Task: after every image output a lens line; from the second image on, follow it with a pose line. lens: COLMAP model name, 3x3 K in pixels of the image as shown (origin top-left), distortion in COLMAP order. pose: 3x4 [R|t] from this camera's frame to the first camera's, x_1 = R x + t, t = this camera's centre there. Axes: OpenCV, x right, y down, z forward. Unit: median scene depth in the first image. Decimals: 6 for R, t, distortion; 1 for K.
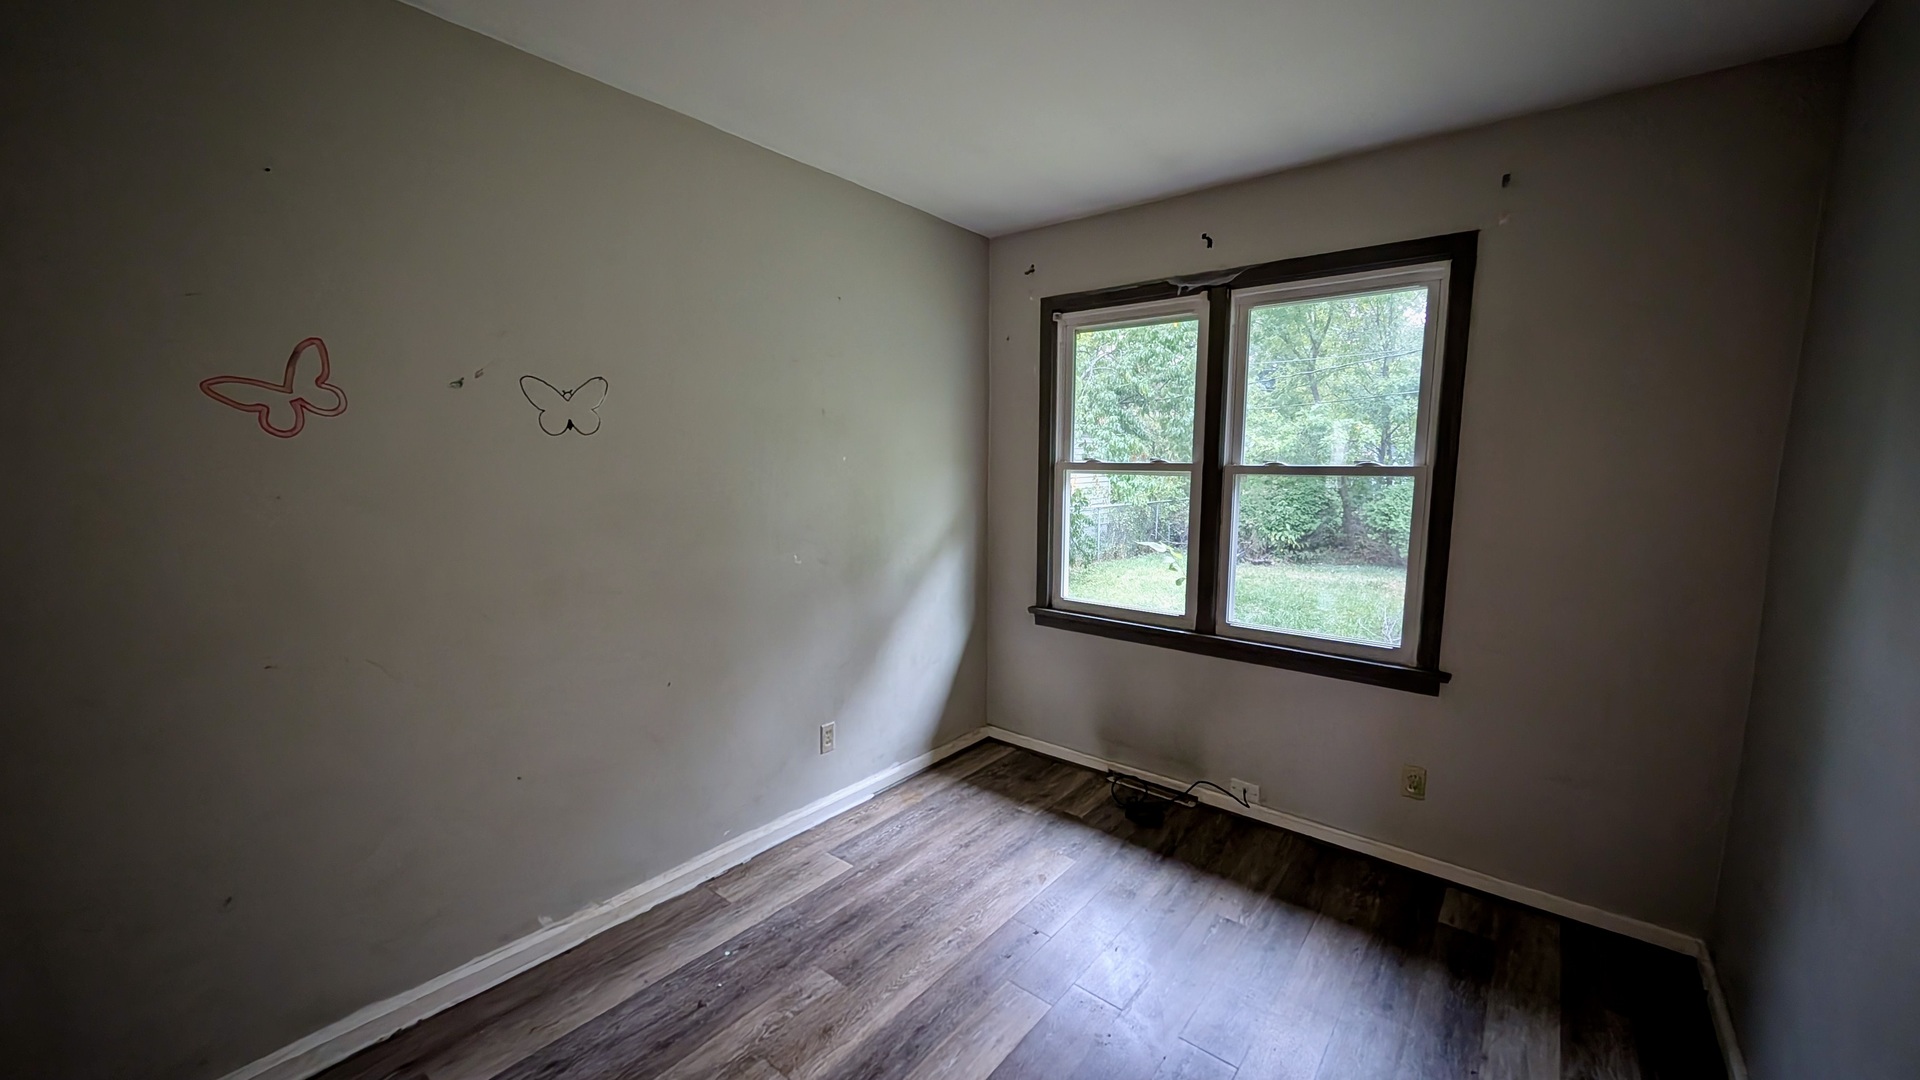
lens RADIAL K [[723.6, 0, 957.4], [0, 723.6, 551.2], [0, 0, 1]] dist [0.003048, -0.000395]
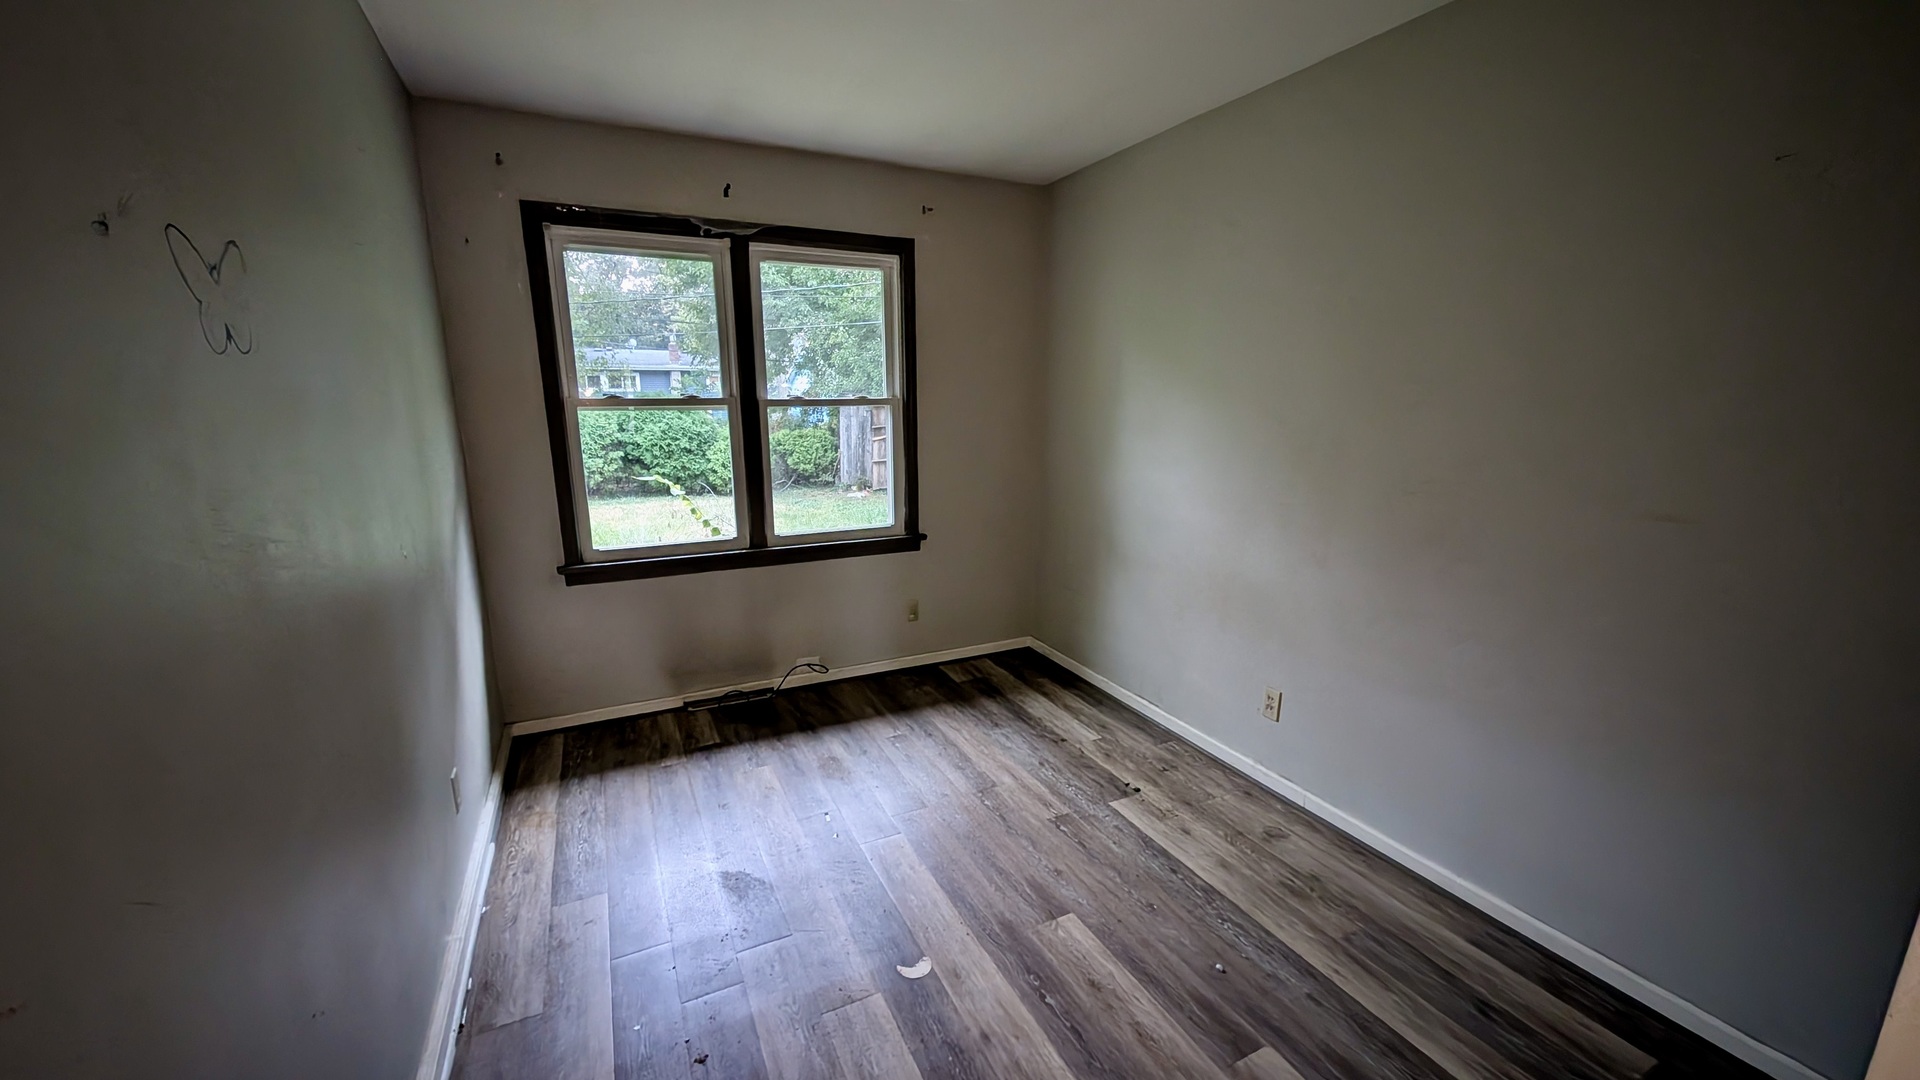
lens RADIAL K [[723.6, 0, 957.4], [0, 723.6, 551.2], [0, 0, 1]] dist [0.003048, -0.000395]
pose [[0.411992, -0.200044, 0.888957, -0.569134], [0.120169, 0.979010, 0.164616, -0.034275], [-0.903229, 0.039004, 0.427383, 0.234645]]
